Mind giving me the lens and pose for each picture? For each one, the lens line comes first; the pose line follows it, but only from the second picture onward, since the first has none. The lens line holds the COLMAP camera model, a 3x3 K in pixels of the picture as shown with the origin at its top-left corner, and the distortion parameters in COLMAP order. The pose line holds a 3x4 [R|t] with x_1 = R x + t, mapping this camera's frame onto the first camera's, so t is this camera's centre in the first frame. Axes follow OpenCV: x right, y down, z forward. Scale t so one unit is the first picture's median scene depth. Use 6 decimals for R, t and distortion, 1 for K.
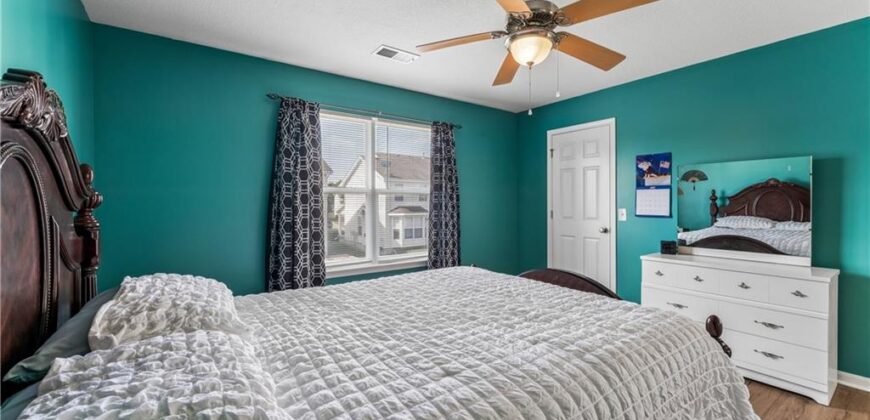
lens RADIAL K [[345.0, 0, 433.8], [0, 345.0, 207.4], [0, 0, 1]] dist [-0.008038, 0.001119]
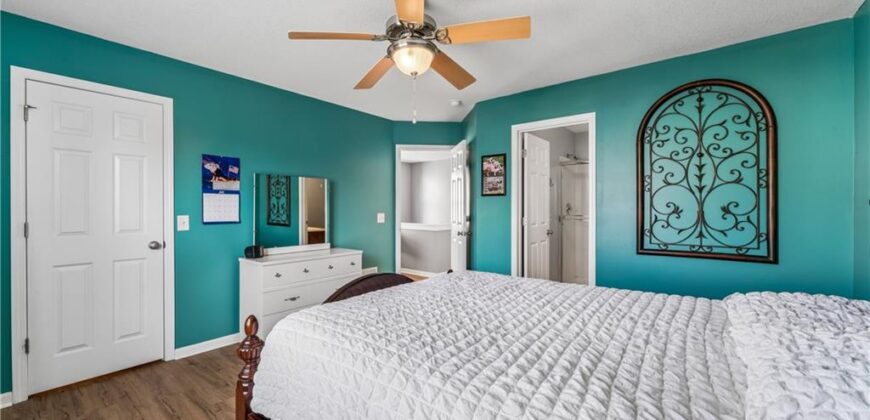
lens RADIAL K [[345.0, 0, 432.3], [0, 345.0, 211.9], [0, 0, 1]] dist [-0.008038, 0.001119]
pose [[-0.287491, -0.003056, 0.957778, -0.419119], [0.011263, 0.999915, 0.006571, -0.003764], [-0.957717, 0.012677, -0.287433, 0.725438]]
